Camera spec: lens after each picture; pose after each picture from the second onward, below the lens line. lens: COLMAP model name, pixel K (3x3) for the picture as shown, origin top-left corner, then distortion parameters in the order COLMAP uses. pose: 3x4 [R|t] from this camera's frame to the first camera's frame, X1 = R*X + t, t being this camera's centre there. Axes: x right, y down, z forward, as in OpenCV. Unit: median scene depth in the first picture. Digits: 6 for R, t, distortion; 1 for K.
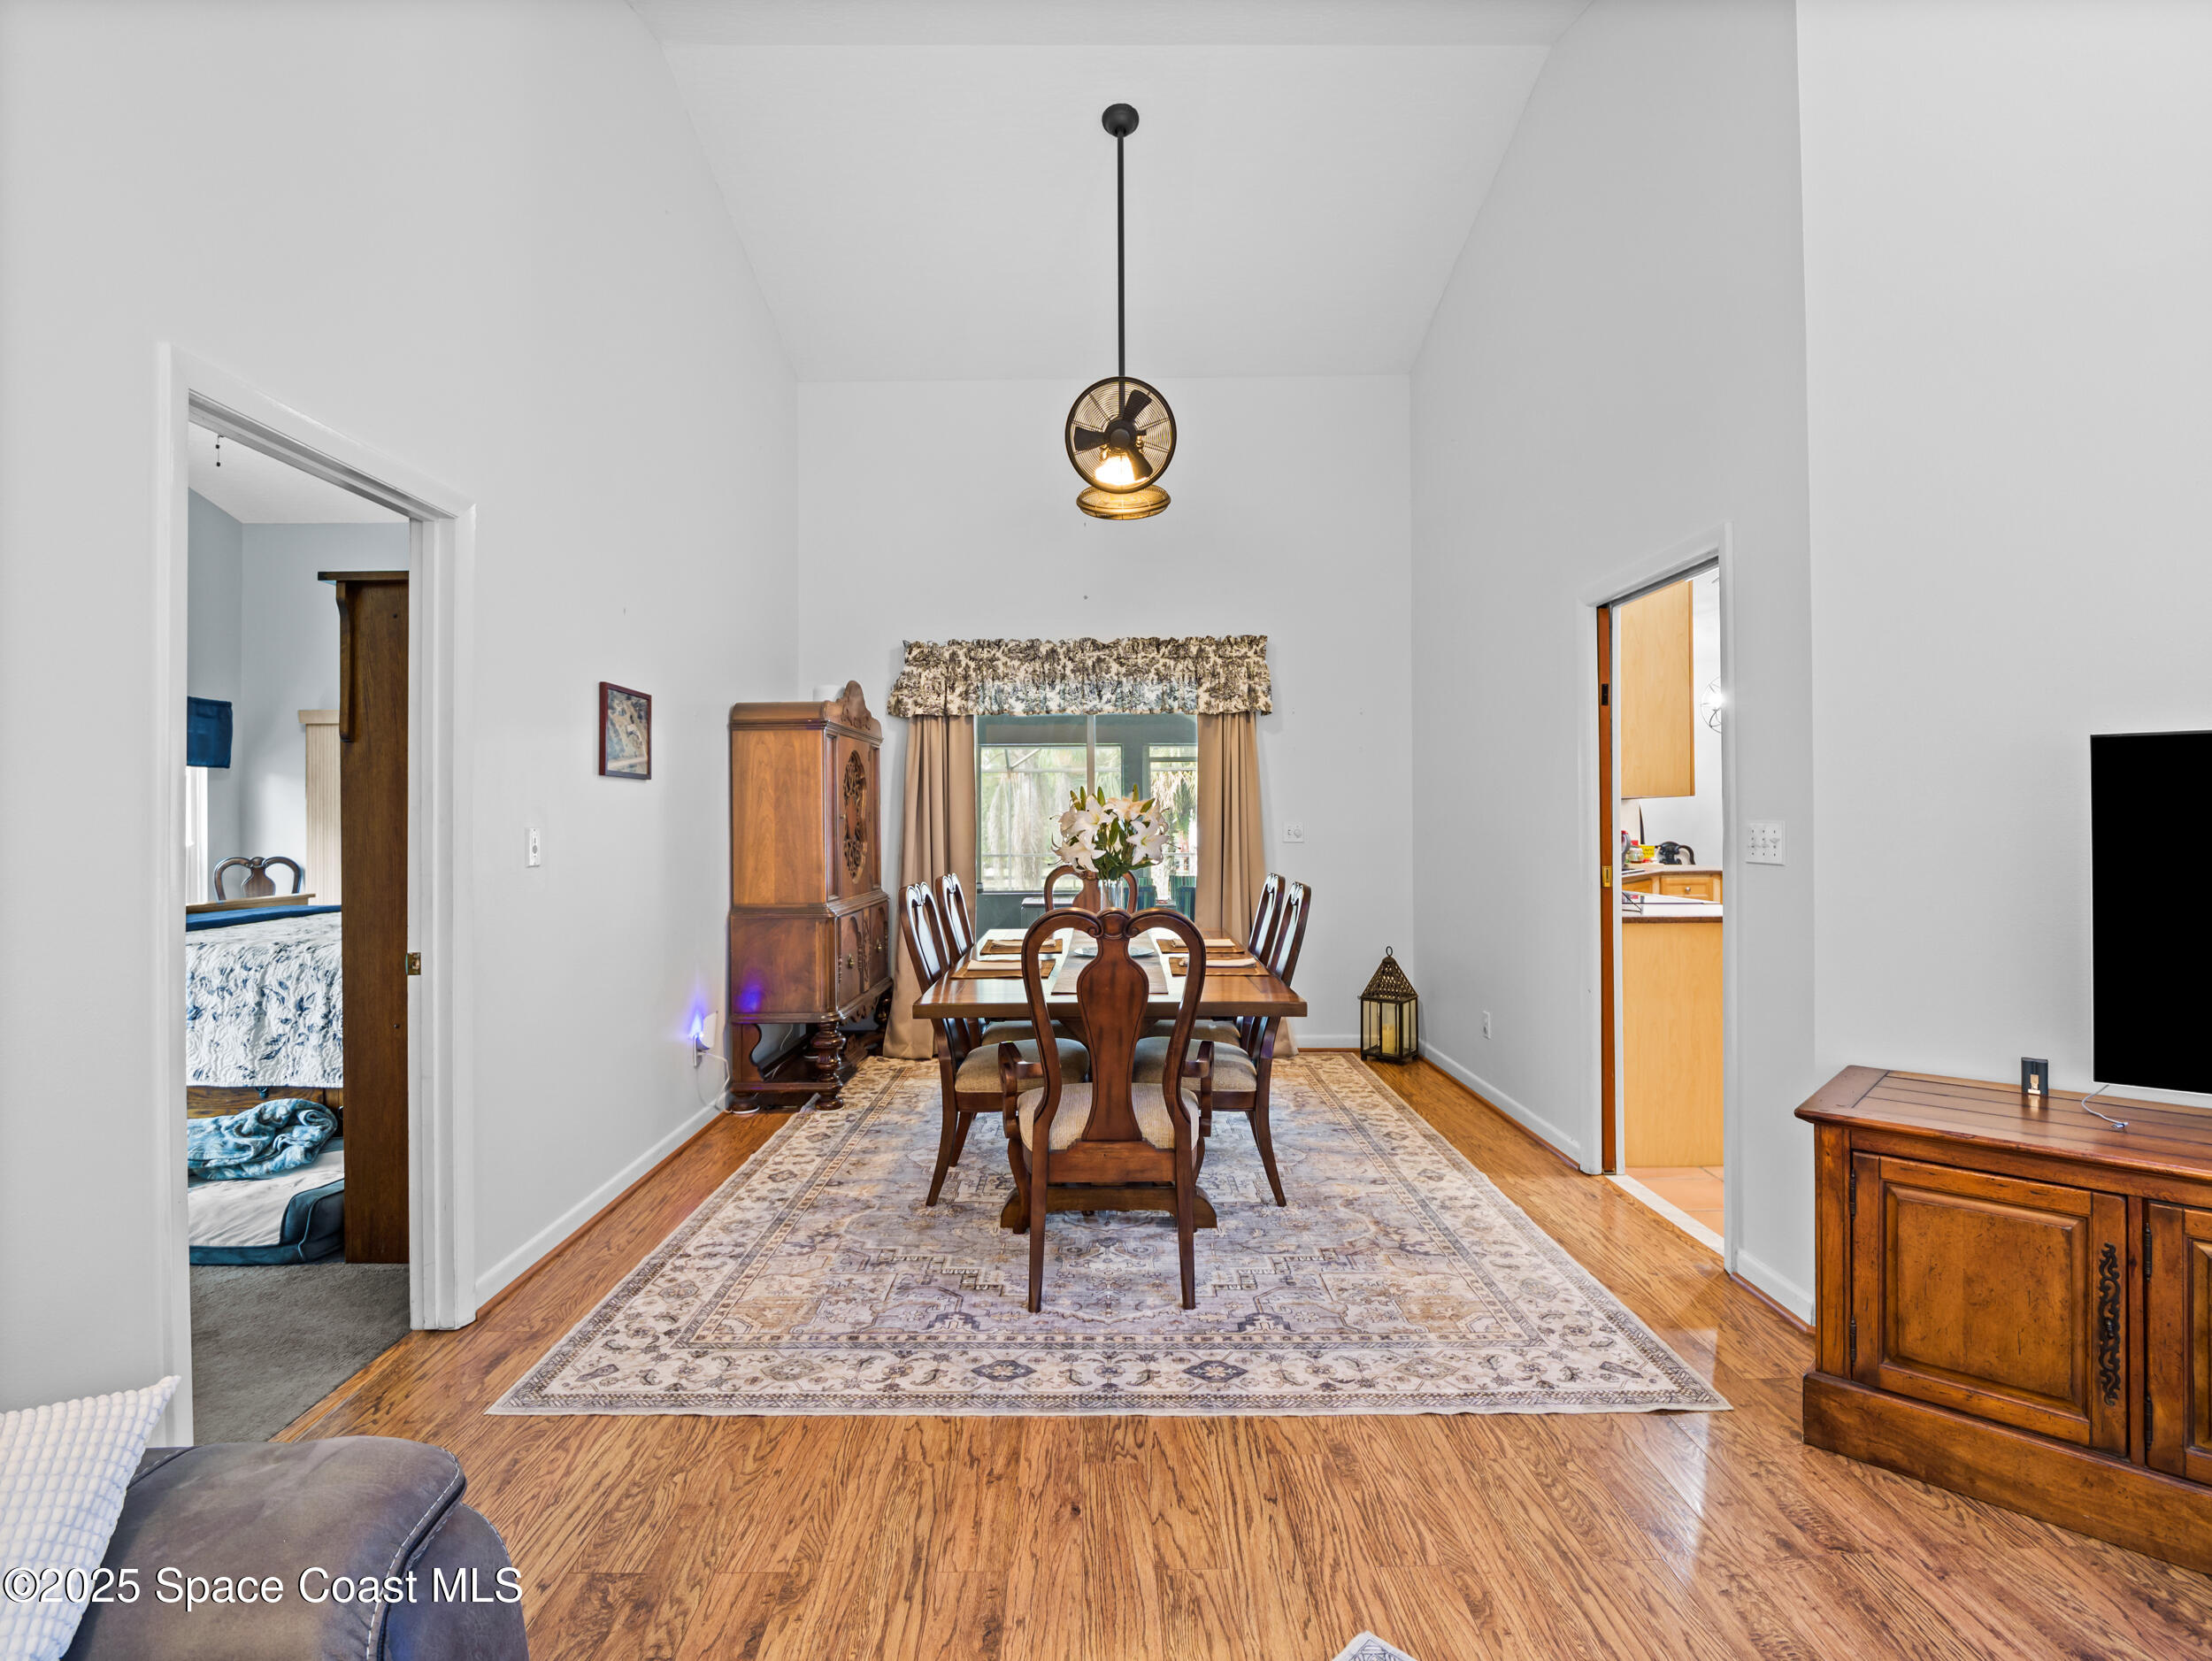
lens RADIAL K [[1105.1, 0, 1077.5], [0, 1105.1, 806.6], [0, 0, 1]] dist [-0.007295, 0.000310]
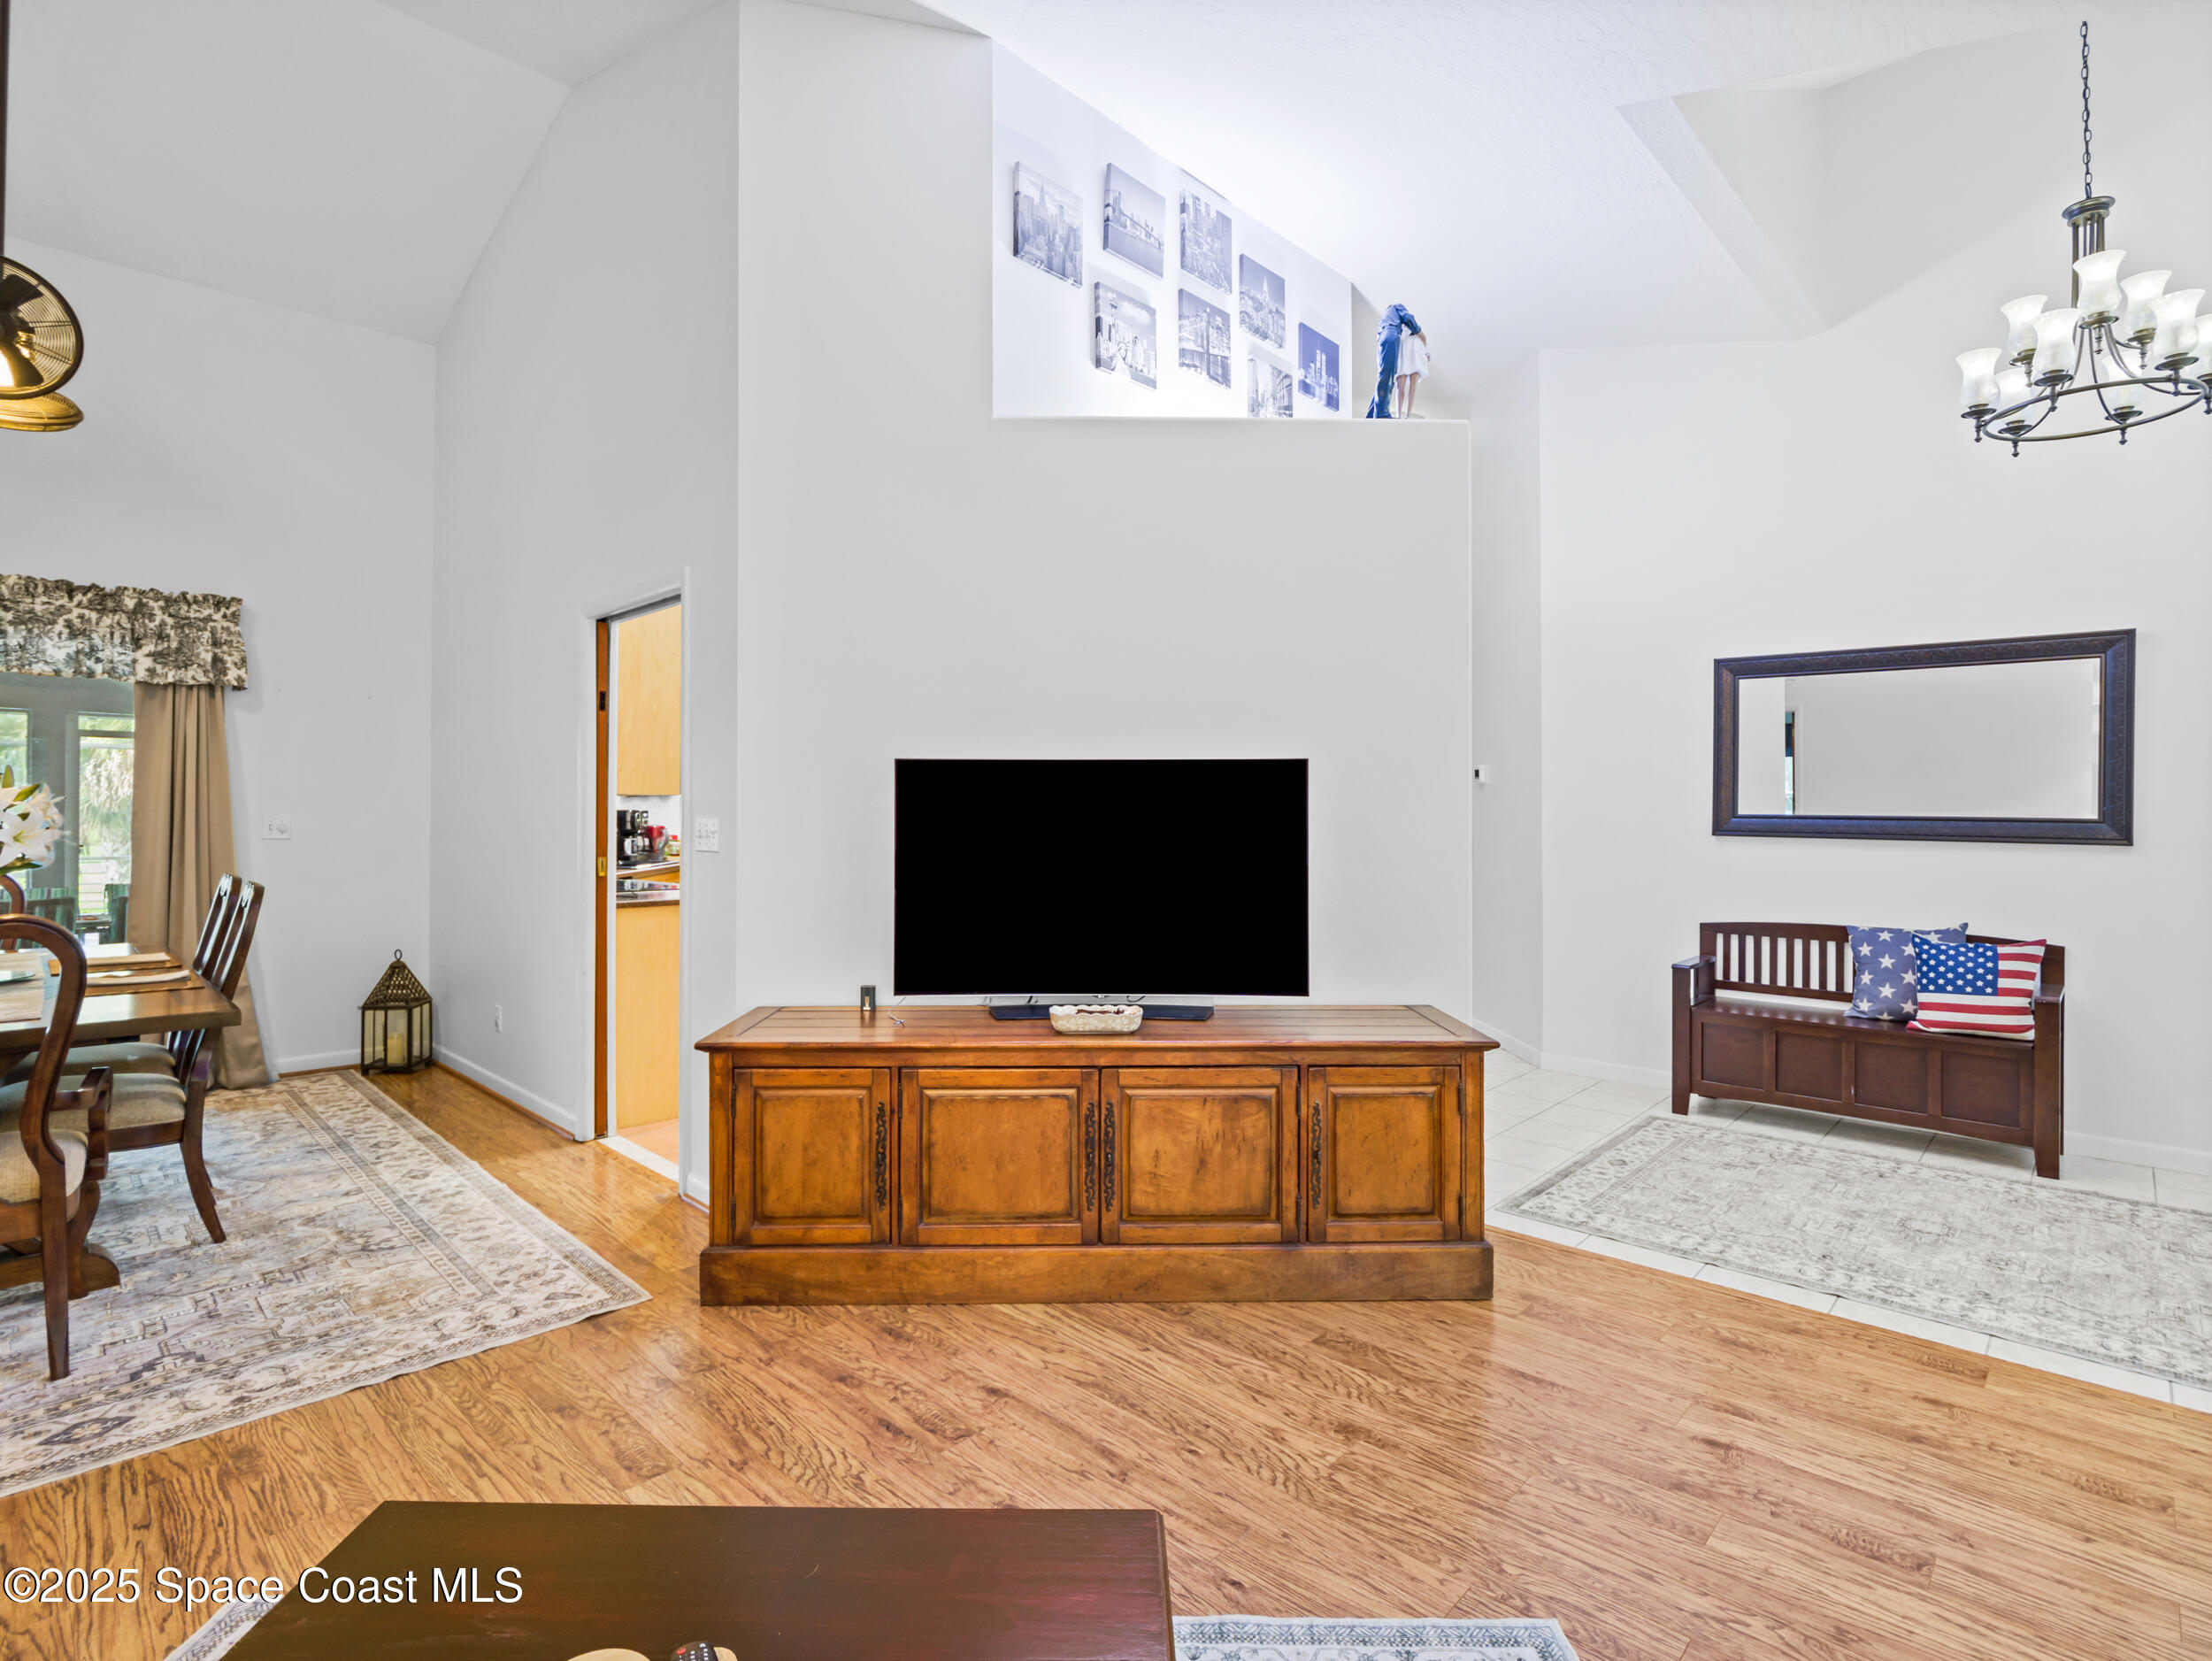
lens RADIAL K [[1105.1, 0, 1077.5], [0, 1105.1, 806.6], [0, 0, 1]] dist [-0.007295, 0.000310]
pose [[0.698531, 0.012476, 0.715471, 0.036834], [-0.014852, 0.999885, -0.002935, 0.000042], [-0.715426, -0.008576, 0.698636, -0.153943]]
